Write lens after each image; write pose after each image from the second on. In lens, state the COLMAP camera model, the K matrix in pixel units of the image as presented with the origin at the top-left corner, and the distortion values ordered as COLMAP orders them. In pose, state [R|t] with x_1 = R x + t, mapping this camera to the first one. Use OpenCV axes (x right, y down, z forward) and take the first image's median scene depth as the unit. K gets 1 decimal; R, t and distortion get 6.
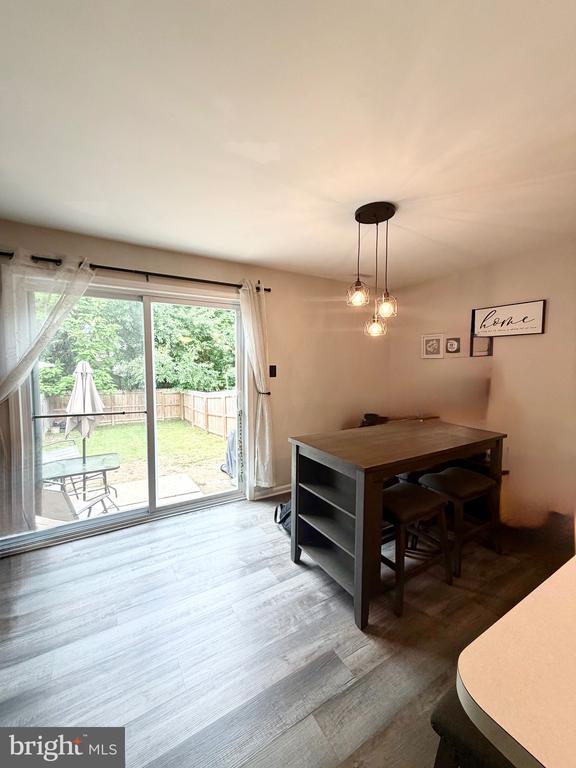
lens RADIAL K [[308.0, 0, 284.7], [0, 308.0, 382.0], [0, 0, 1]] dist [0.000949, 0.000561]
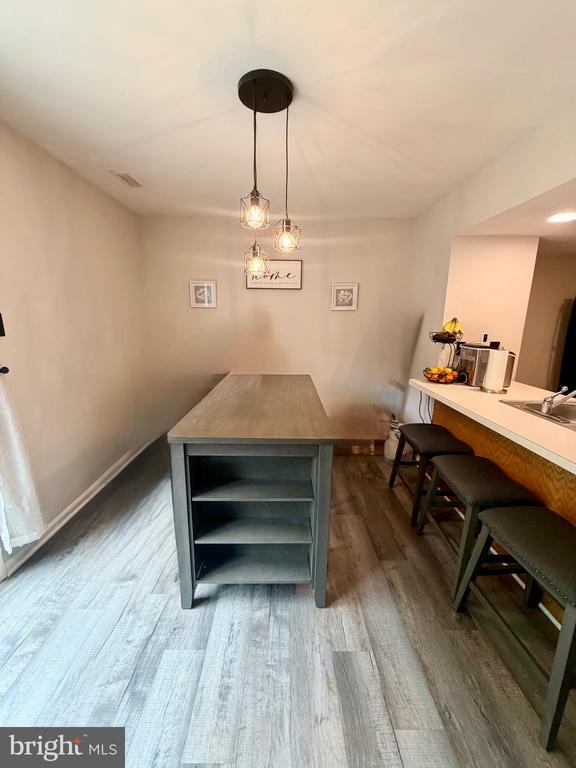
lens RADIAL K [[308.0, 0, 287.2], [0, 308.0, 382.2], [0, 0, 1]] dist [0.000949, 0.000561]
pose [[0.504105, -0.176460, 0.845423, -0.407732], [0.040326, 0.982646, 0.181056, -0.026585], [-0.862700, -0.057178, 0.502472, 0.582114]]
